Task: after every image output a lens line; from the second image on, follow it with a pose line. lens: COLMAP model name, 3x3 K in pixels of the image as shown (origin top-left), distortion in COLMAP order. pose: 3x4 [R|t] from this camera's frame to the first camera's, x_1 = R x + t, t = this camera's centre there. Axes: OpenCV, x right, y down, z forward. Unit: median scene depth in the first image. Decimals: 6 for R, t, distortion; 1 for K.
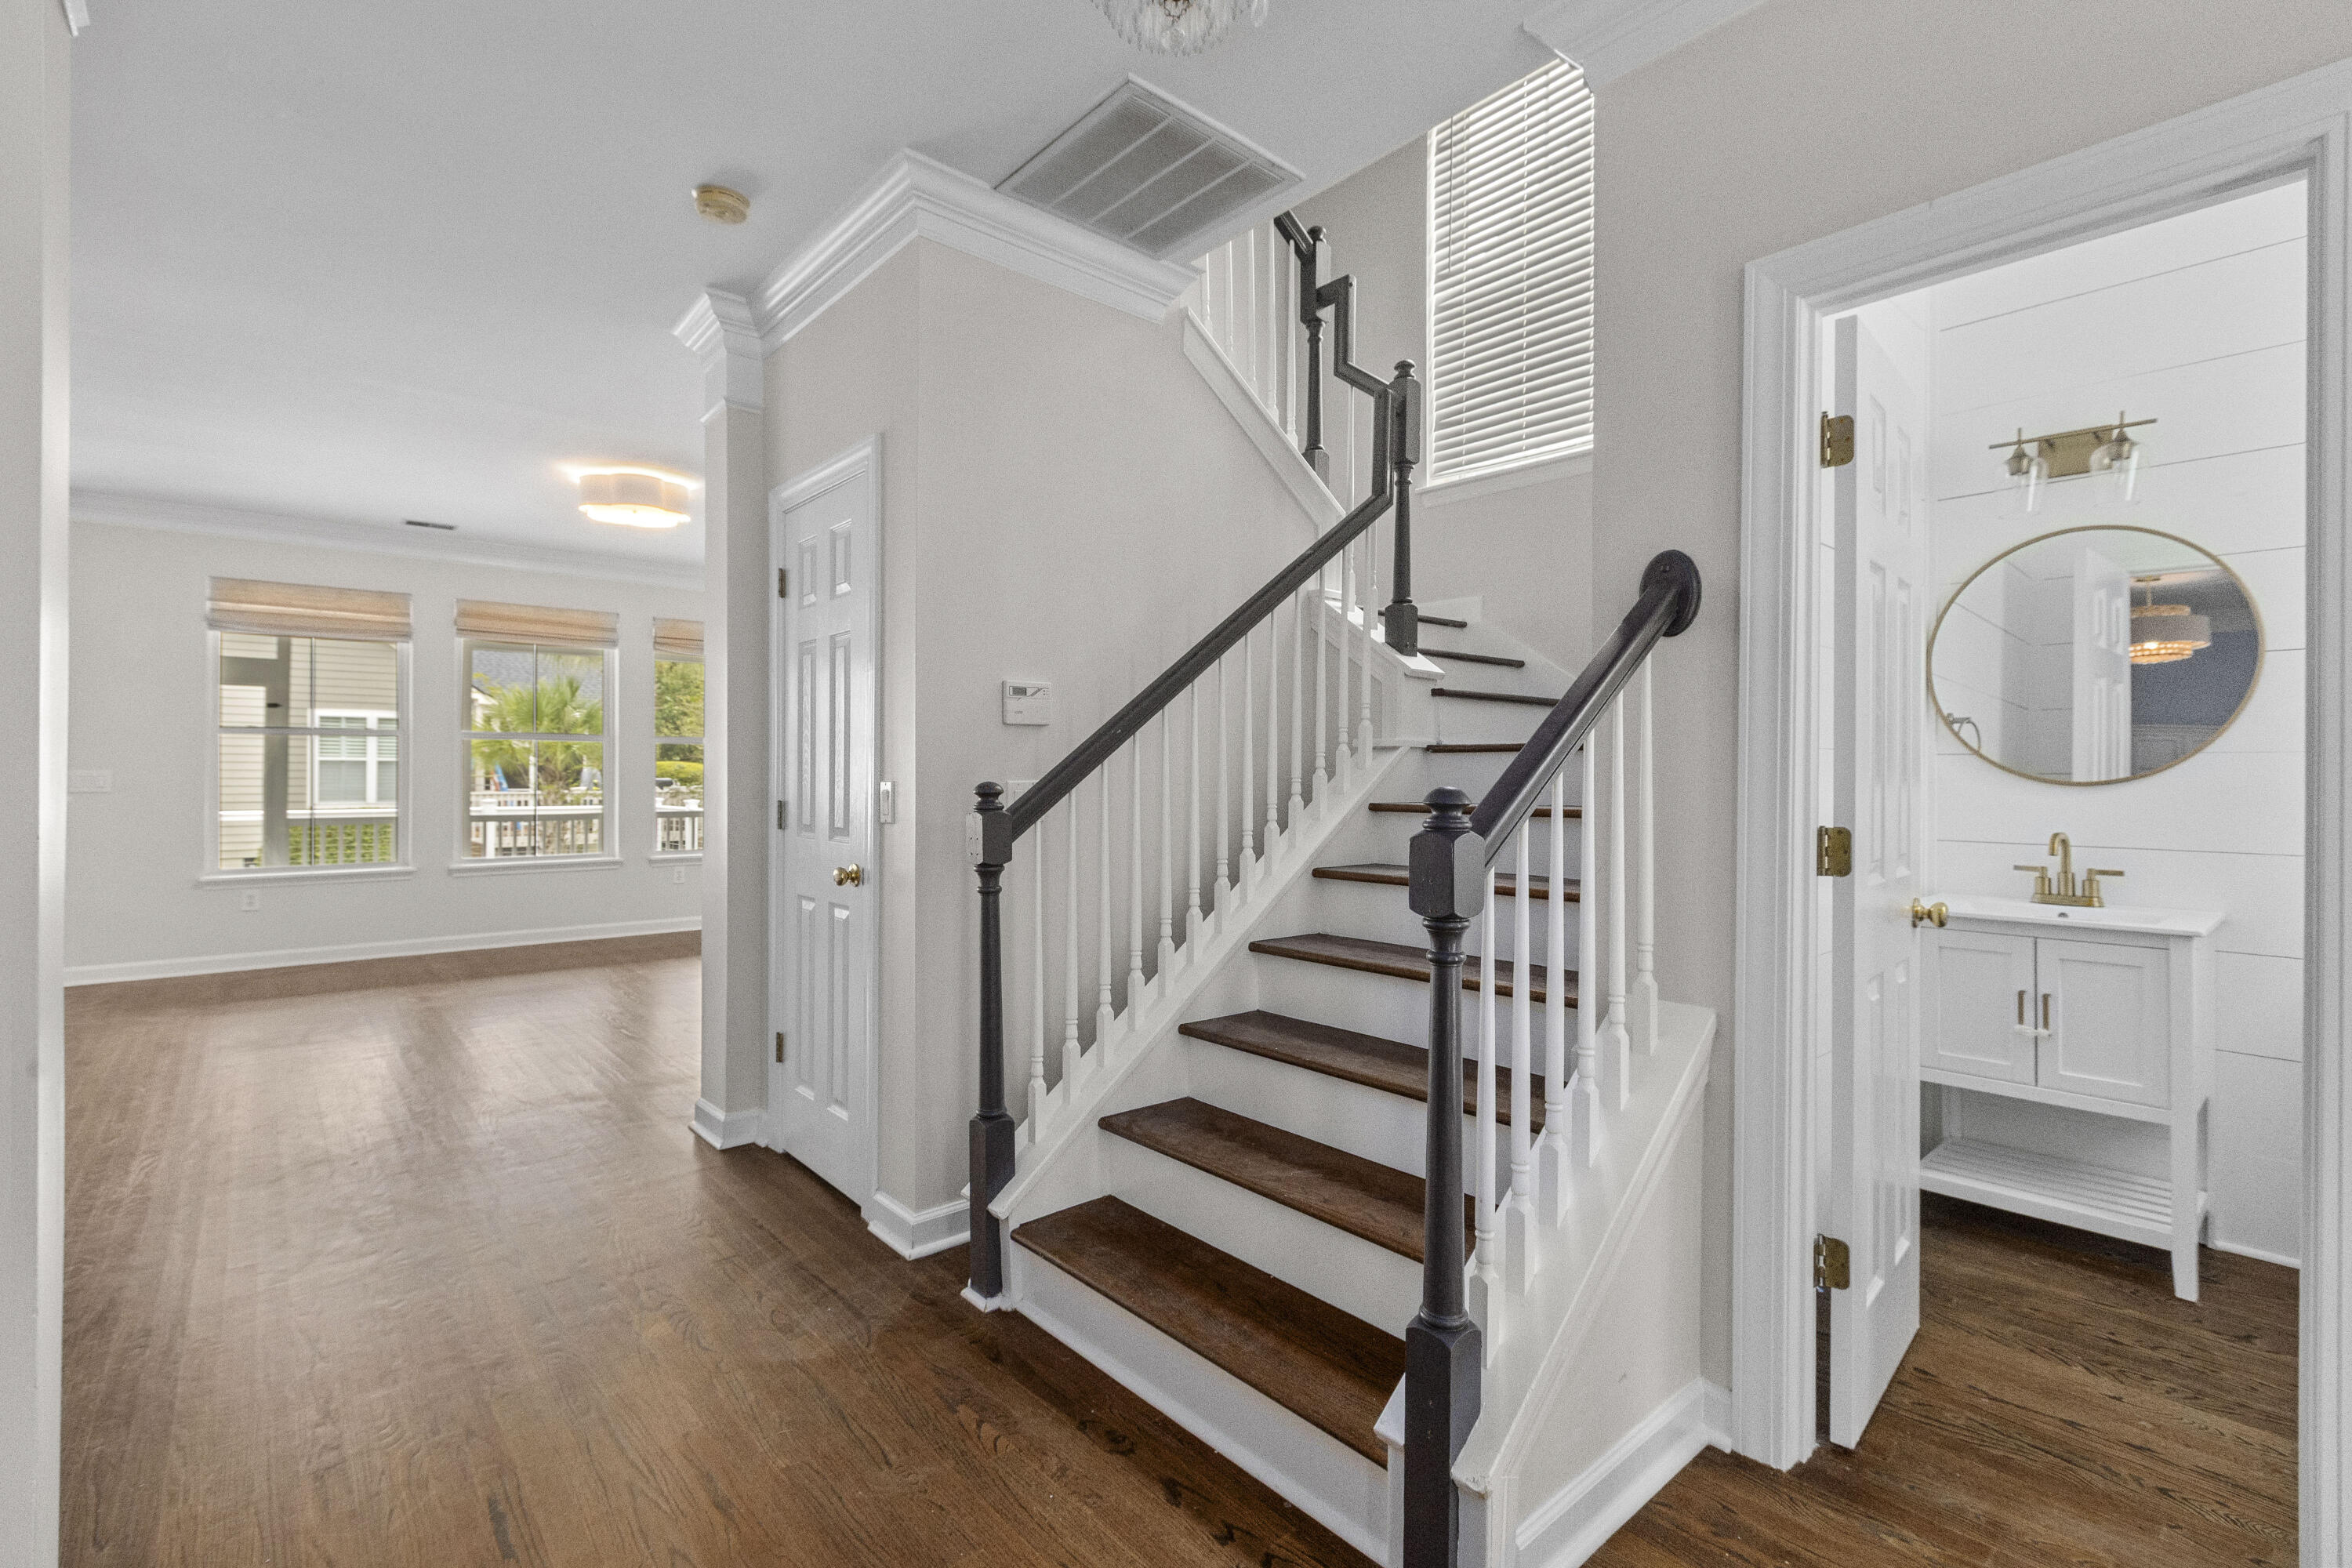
lens RADIAL K [[1053.4, 0, 1172.8], [0, 1053.4, 780.1], [0, 0, 1]] dist [-0.000905, 0.000031]
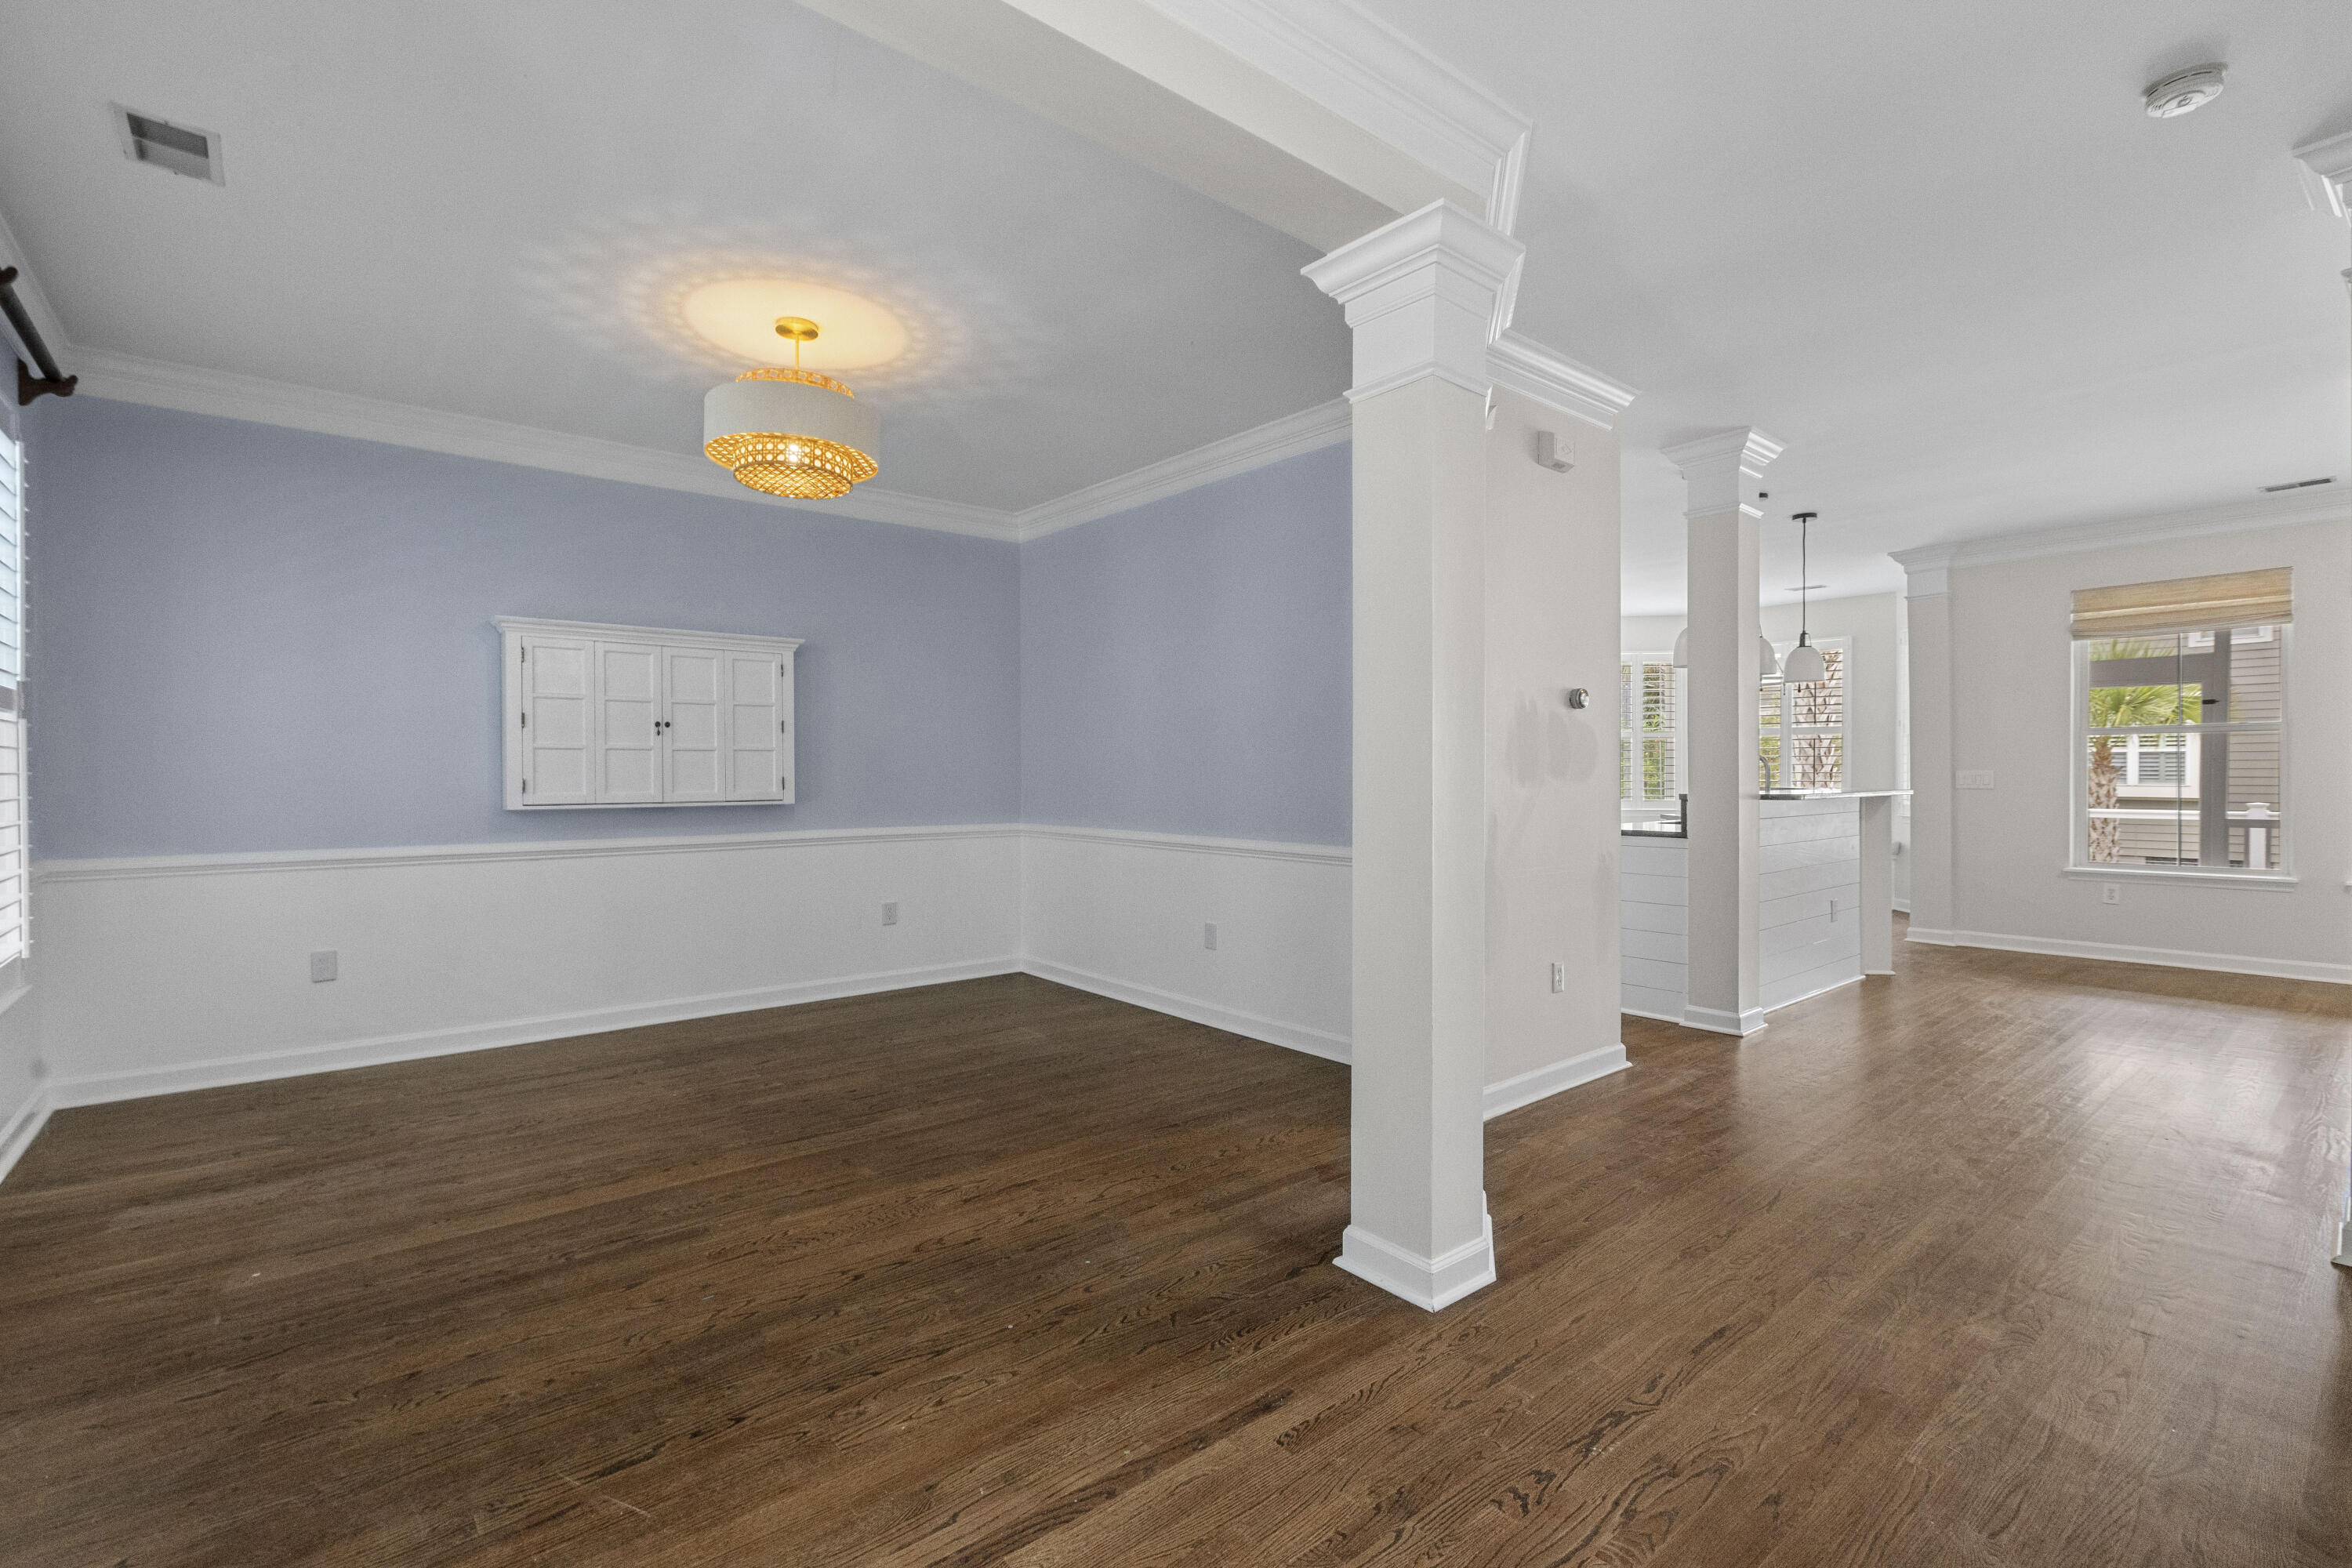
lens RADIAL K [[1054.4, 0, 1176.0], [0, 1054.4, 784.0], [0, 0, 1]] dist [0.000428, 0.000123]
pose [[-0.016054, 0.004811, -0.999860, 0.404518], [0.000075, 0.999988, 0.004810, 0.000467], [0.999871, 0.000002, -0.016054, 0.199231]]
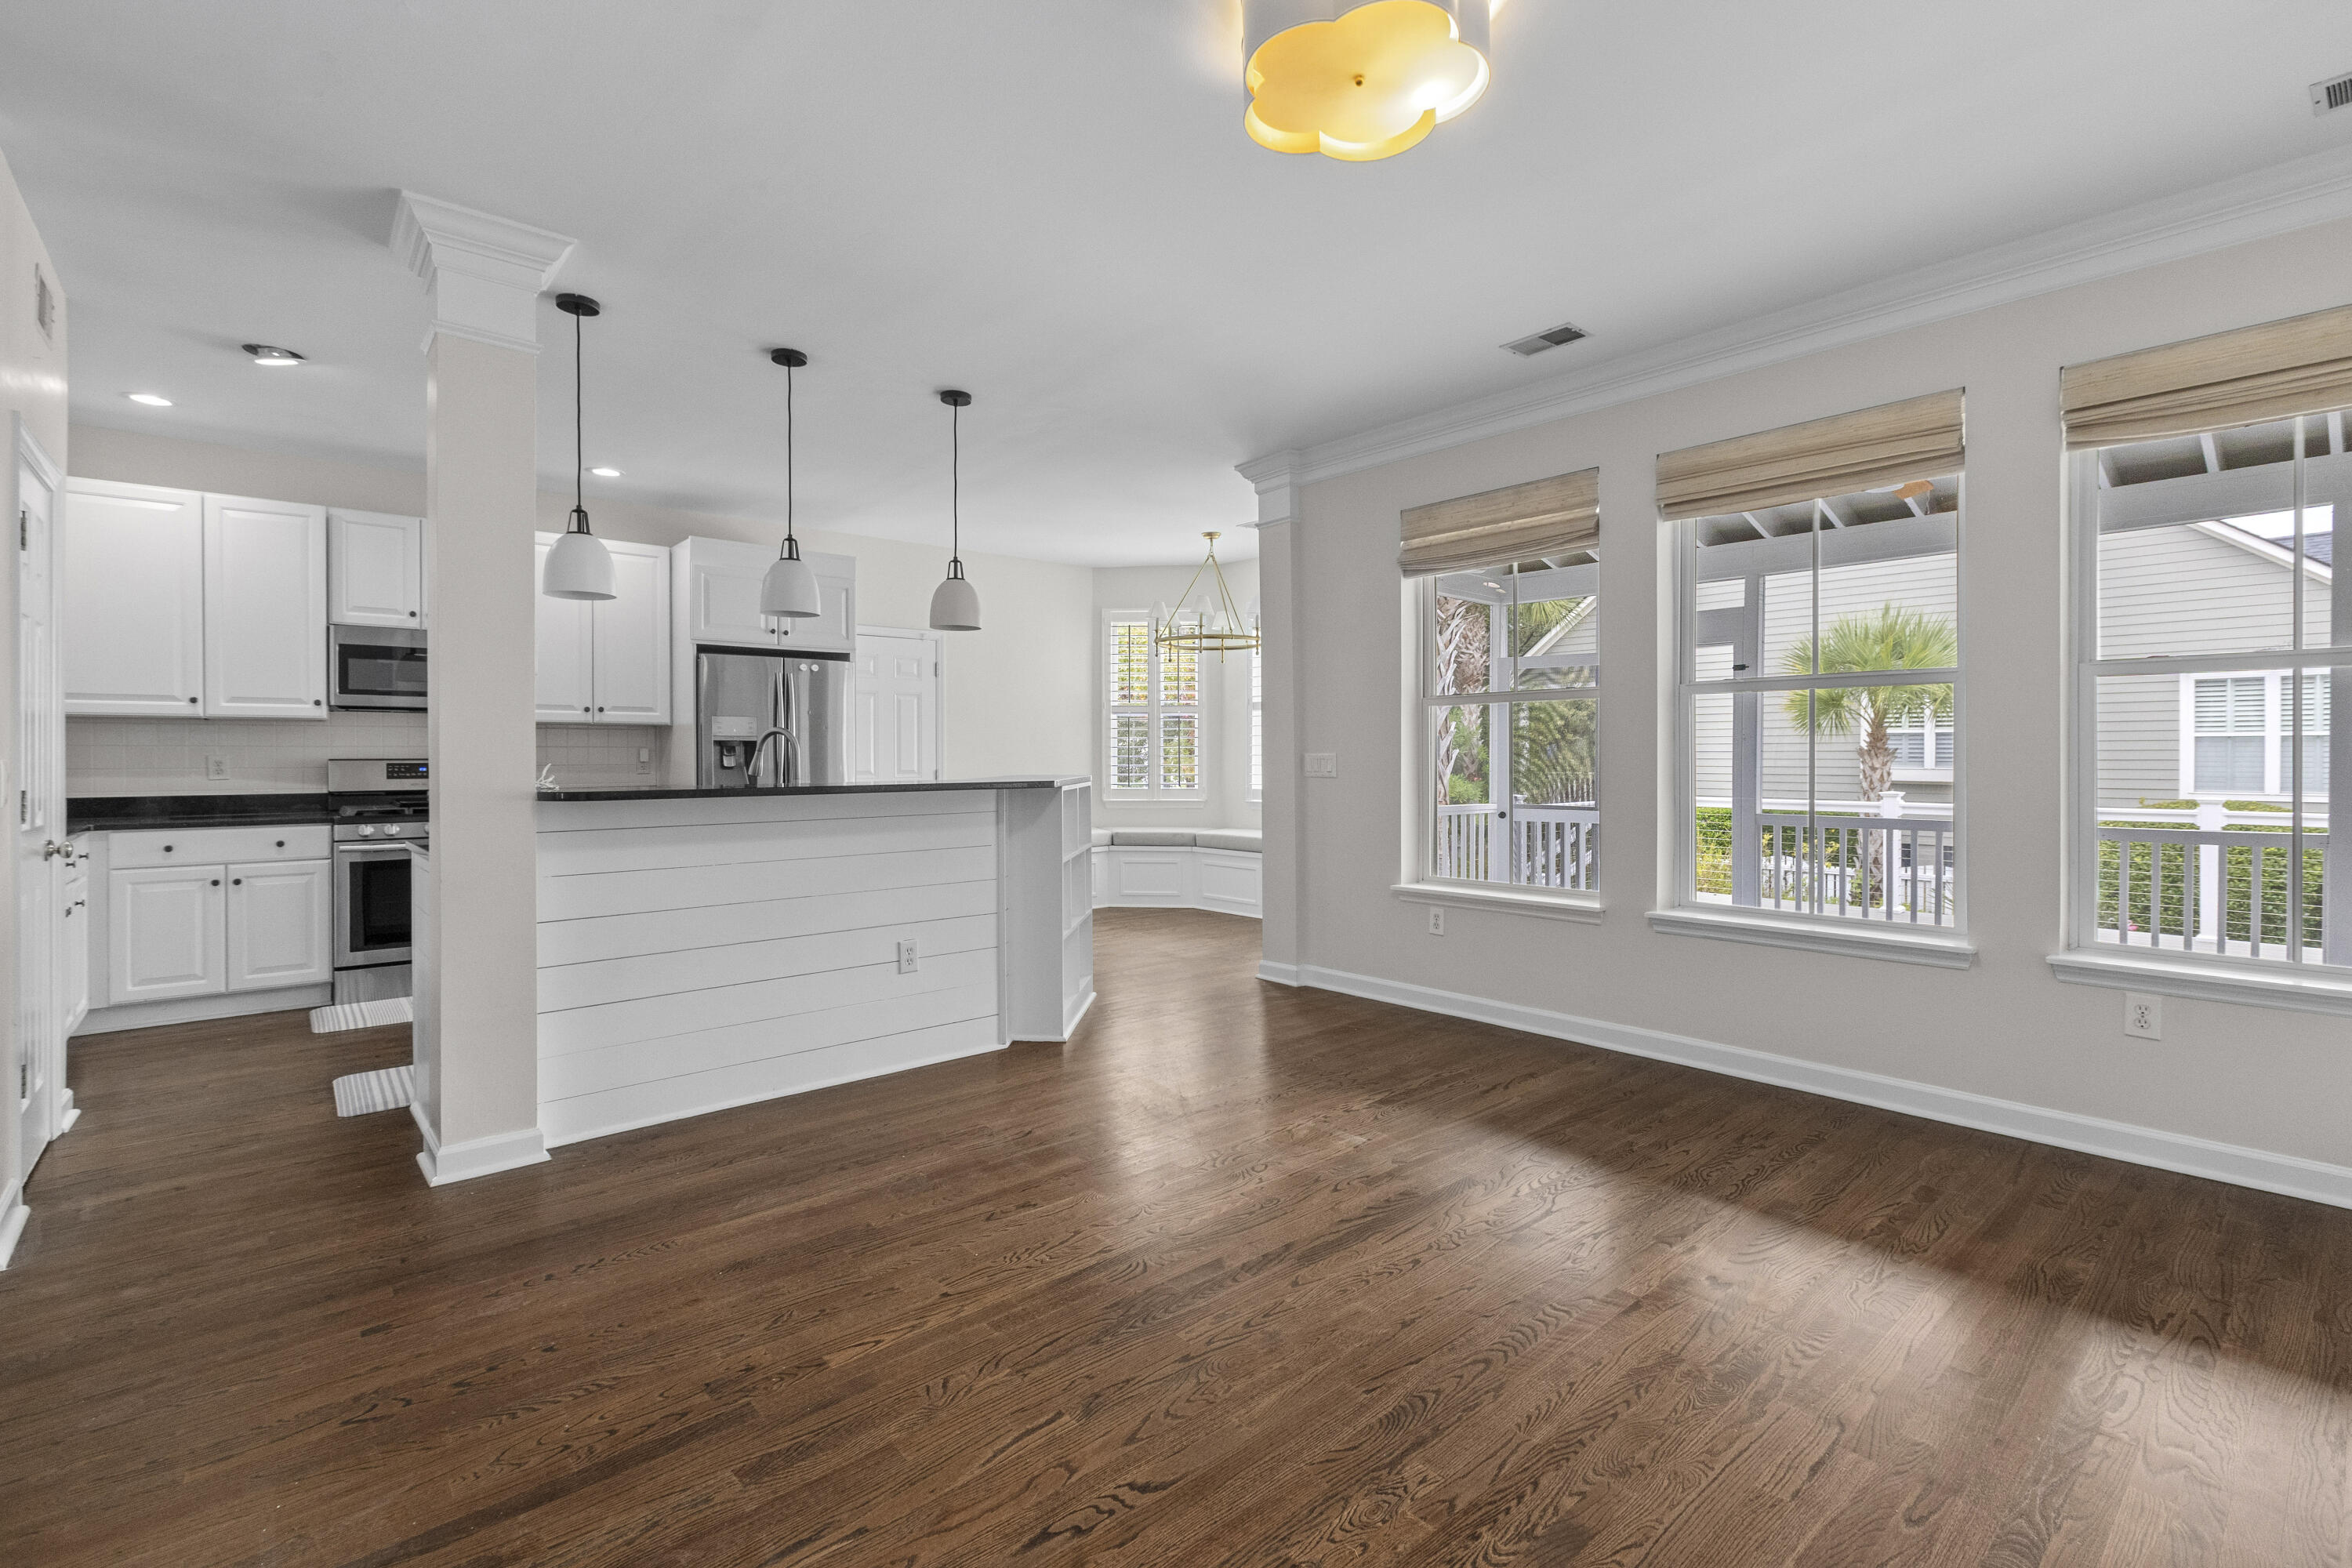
lens RADIAL K [[1061.9, 0, 1161.6], [0, 1061.9, 759.1], [0, 0, 1]] dist [-0.001343, -0.000252]
pose [[0.004614, -0.000514, -0.999989, -0.229237], [-0.001470, 0.999999, -0.000521, -0.006906], [0.999988, 0.001472, 0.004613, 1.751674]]
